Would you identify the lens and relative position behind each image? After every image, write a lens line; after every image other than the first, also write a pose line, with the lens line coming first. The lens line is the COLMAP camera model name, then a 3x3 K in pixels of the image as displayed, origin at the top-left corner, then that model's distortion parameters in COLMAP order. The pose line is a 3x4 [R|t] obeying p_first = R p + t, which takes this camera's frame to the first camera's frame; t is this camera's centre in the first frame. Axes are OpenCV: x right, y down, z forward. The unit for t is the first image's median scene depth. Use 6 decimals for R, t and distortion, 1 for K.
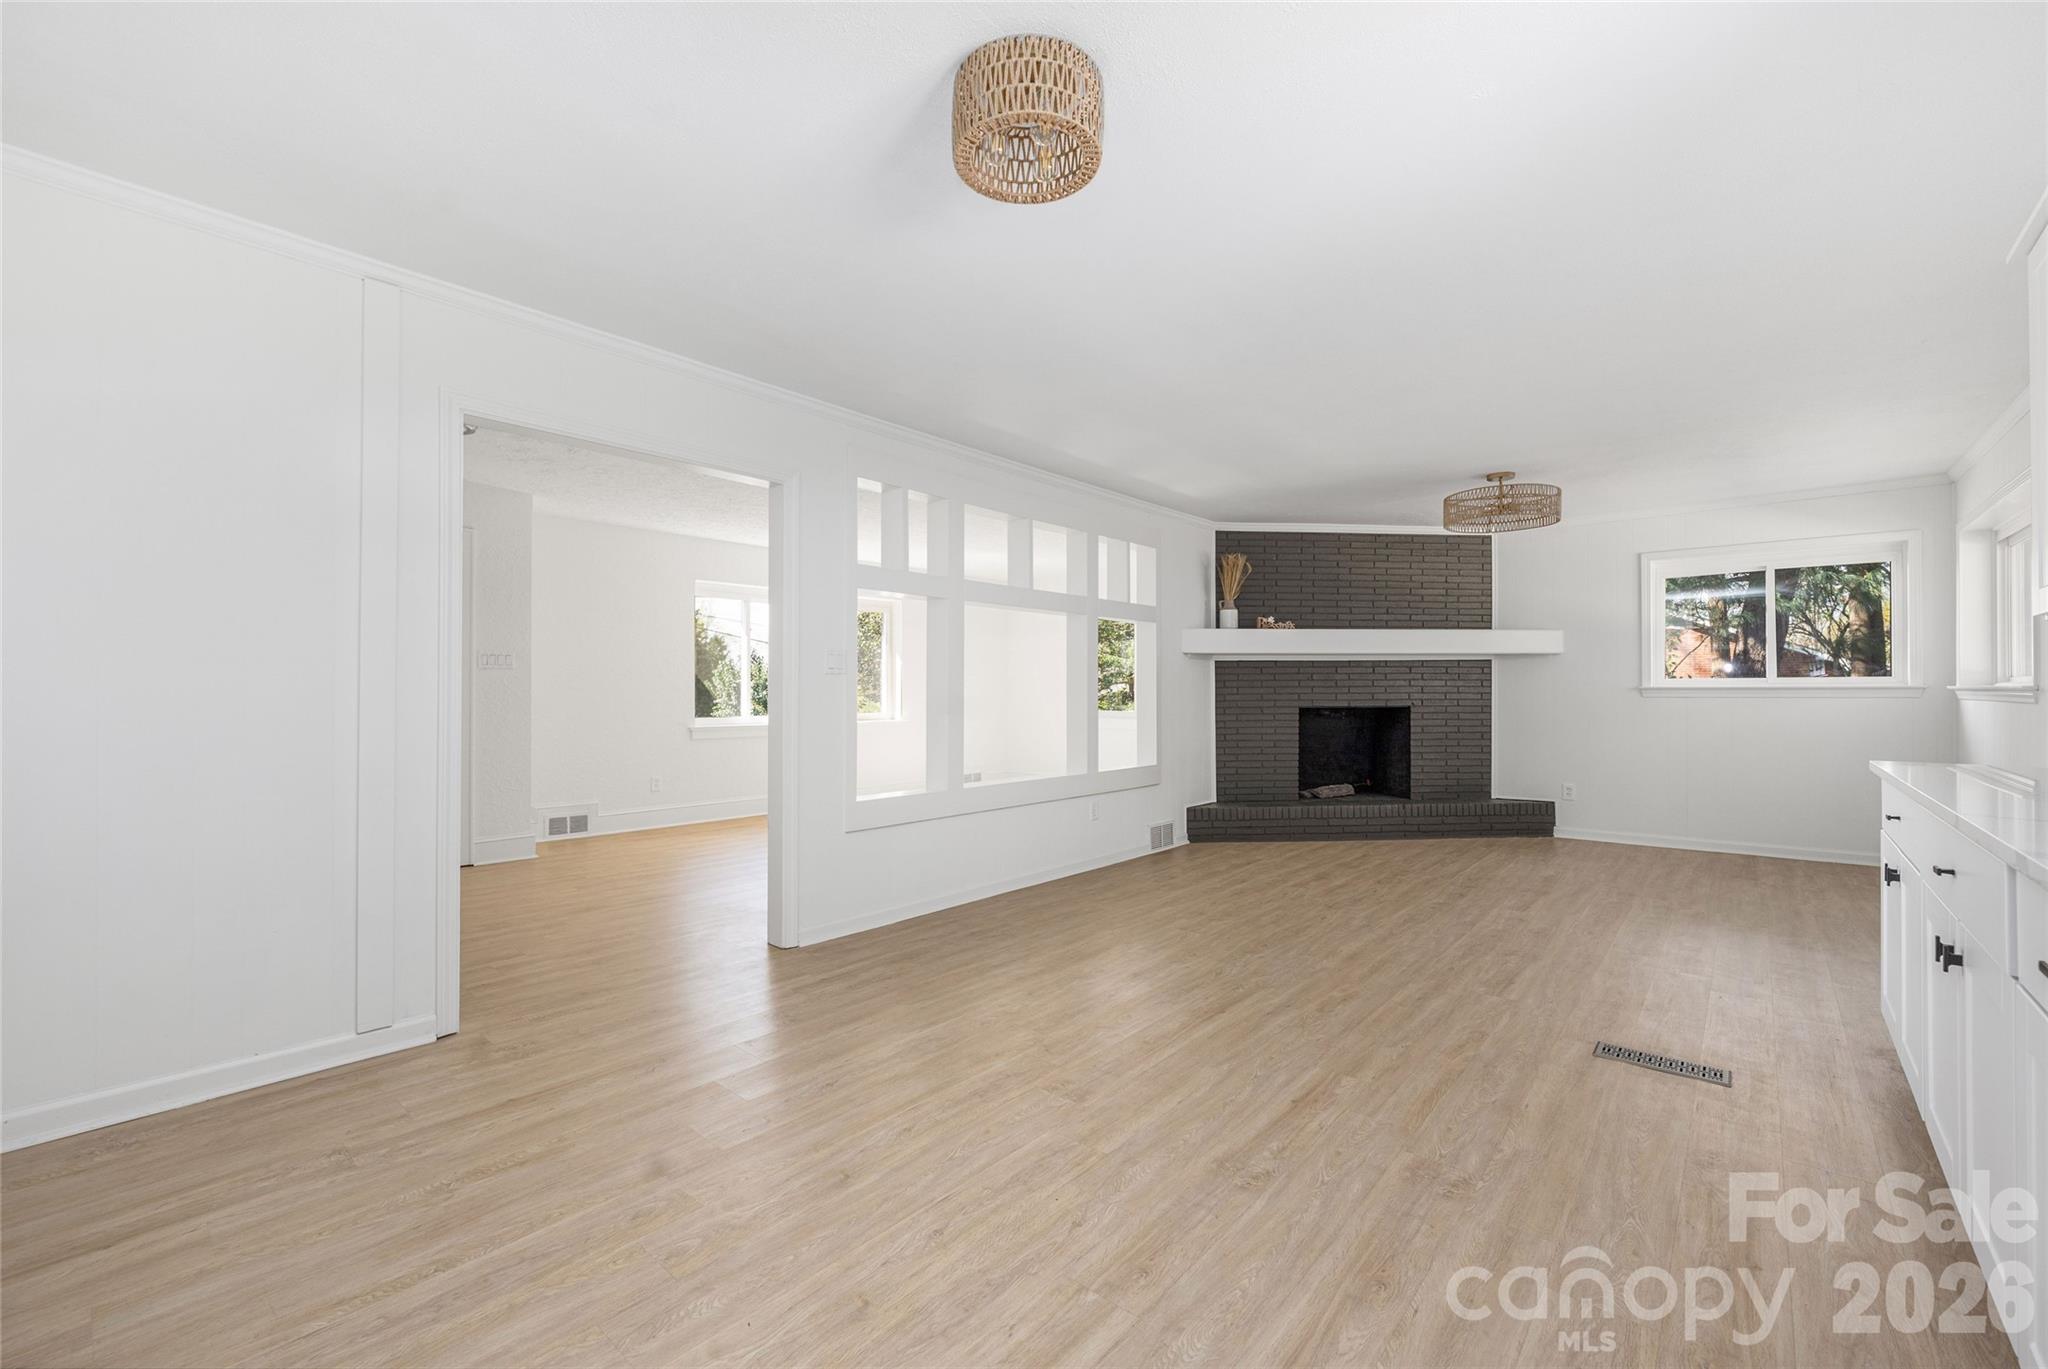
lens RADIAL K [[855.8, 0, 1019.1], [0, 855.8, 684.2], [0, 0, 1]] dist [-0.002268, -0.000155]
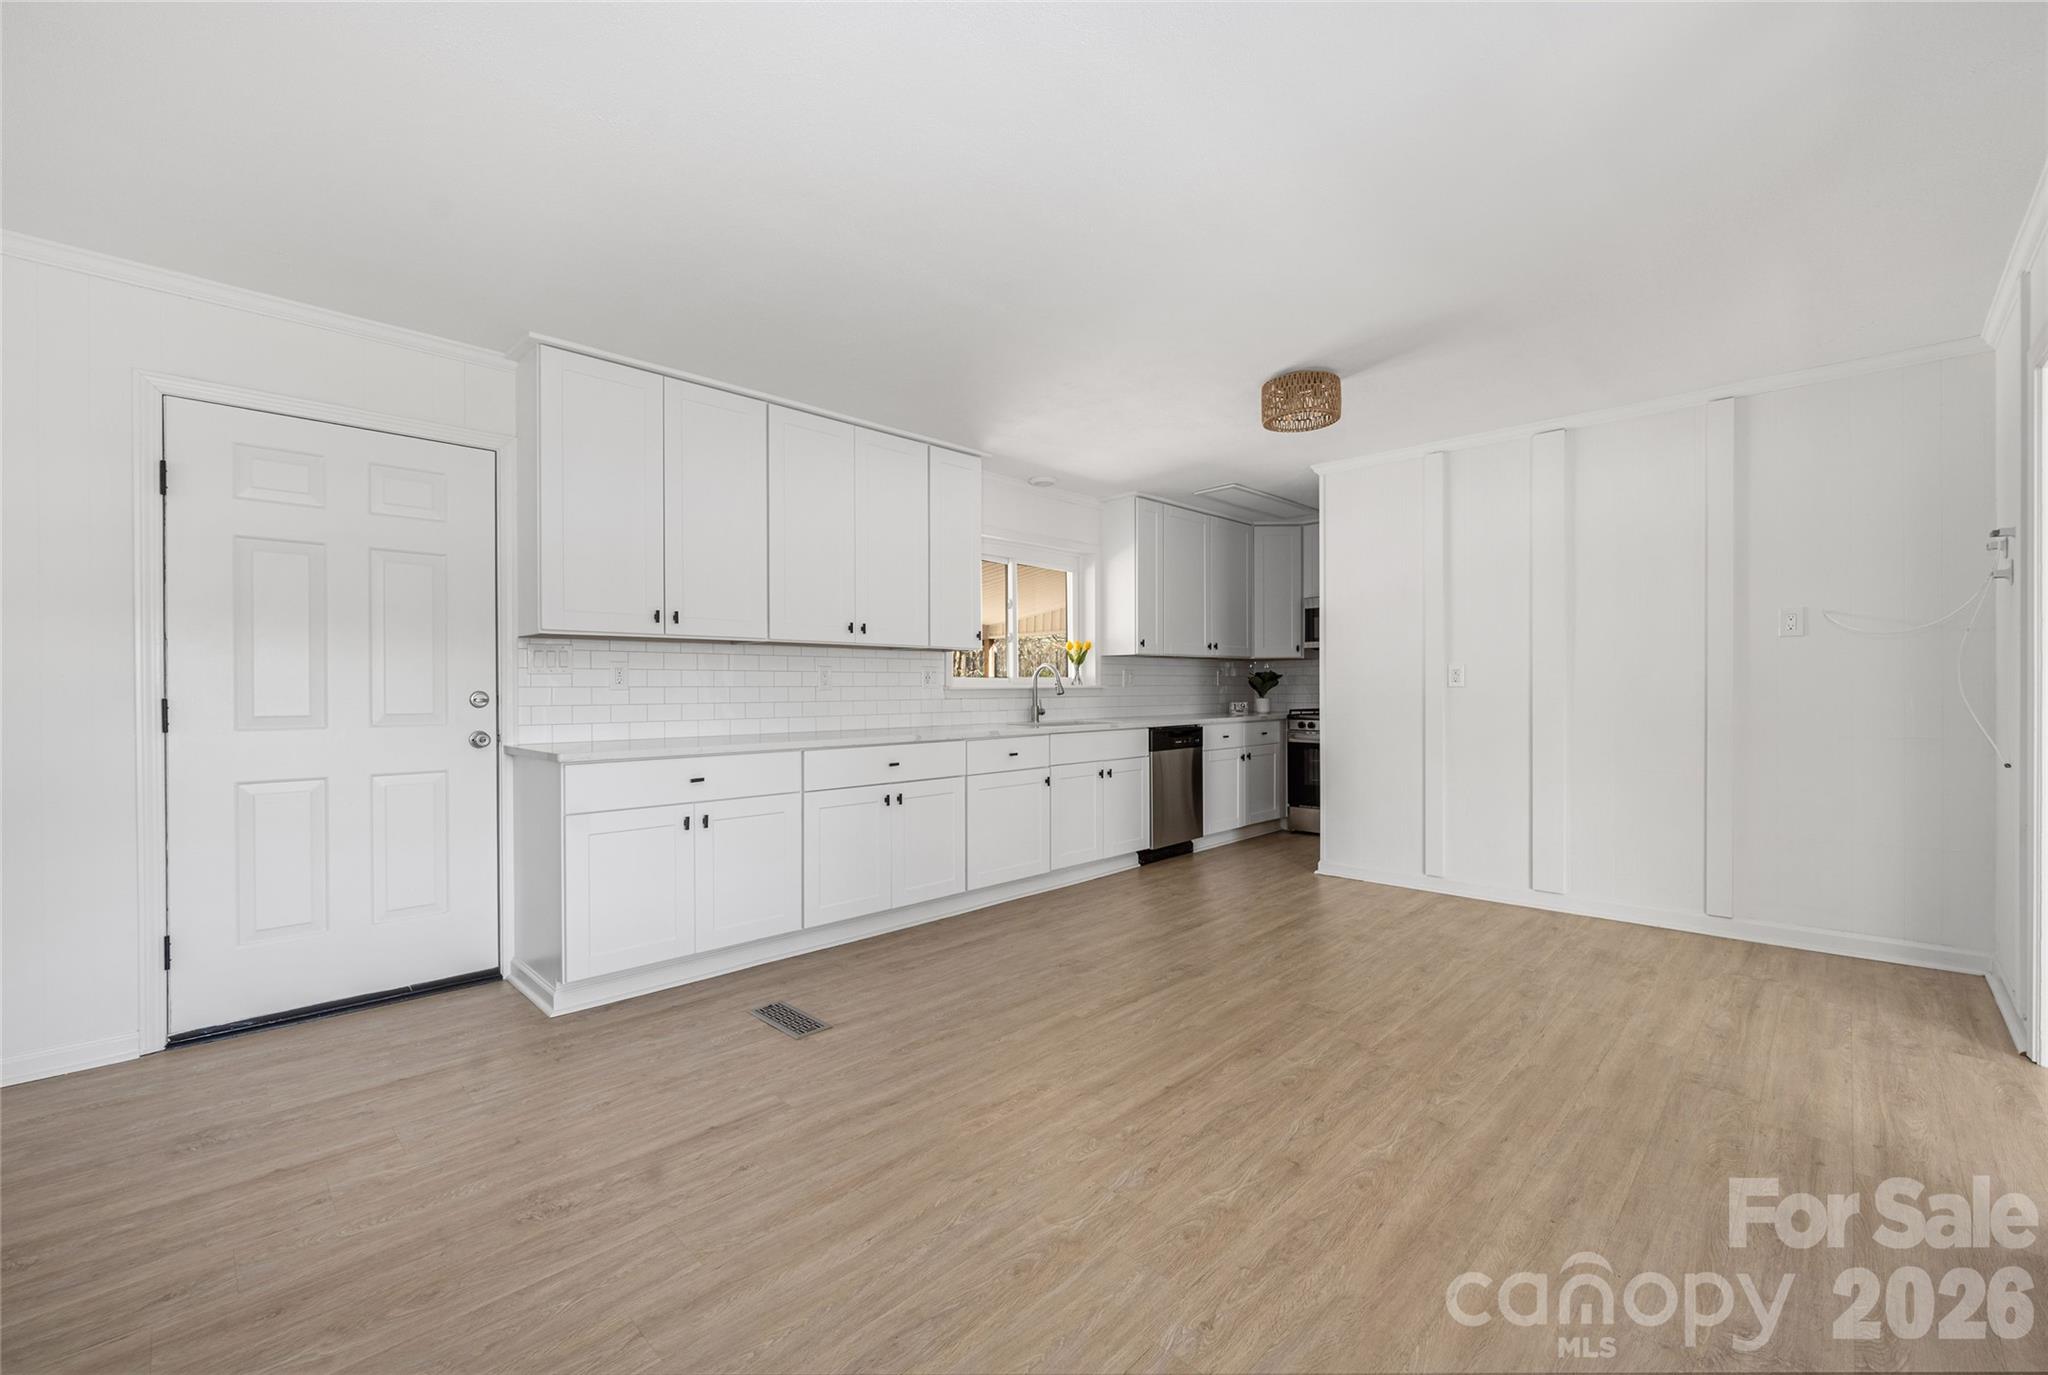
lens RADIAL K [[855.8, 0, 1019.1], [0, 855.8, 687.2], [0, 0, 1]] dist [-0.002268, -0.000155]
pose [[-0.998305, 0.001785, 0.058179, 0.161575], [0.001374, 0.999974, -0.007102, 0.007271], [-0.058190, -0.007010, -0.998281, 0.885269]]
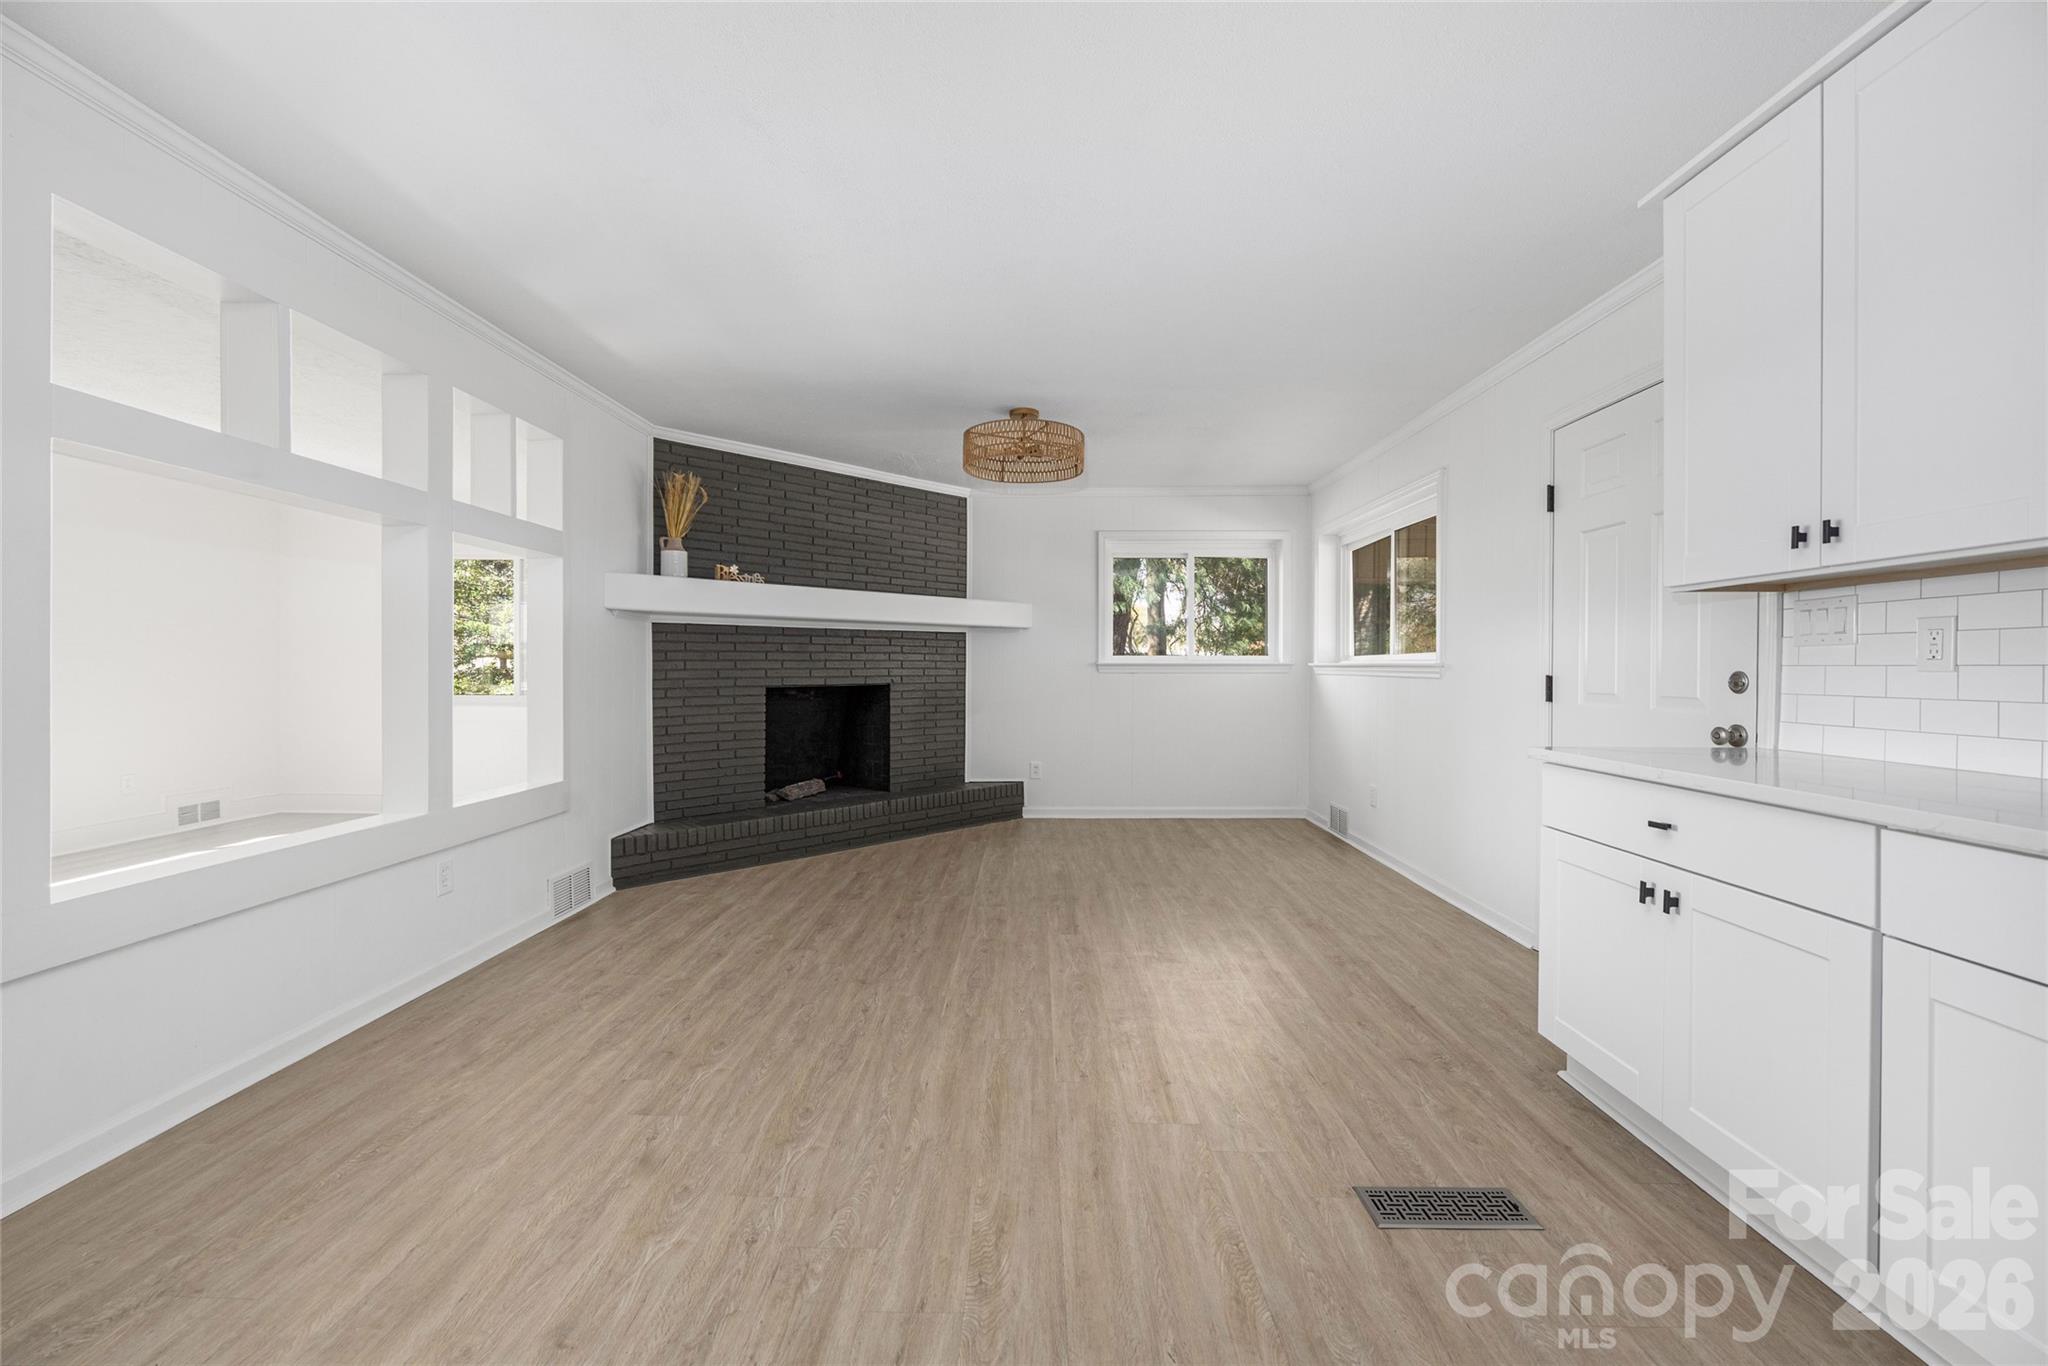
lens RADIAL K [[823.3, 0, 1019.1], [0, 823.3, 674.9], [0, 0, 1]] dist [-0.006939, 0.000068]
pose [[0.768138, -0.004191, 0.640271, 0.029140], [-0.007056, 0.999862, 0.015010, 0.003610], [-0.640245, -0.016047, 0.768003, 0.304076]]
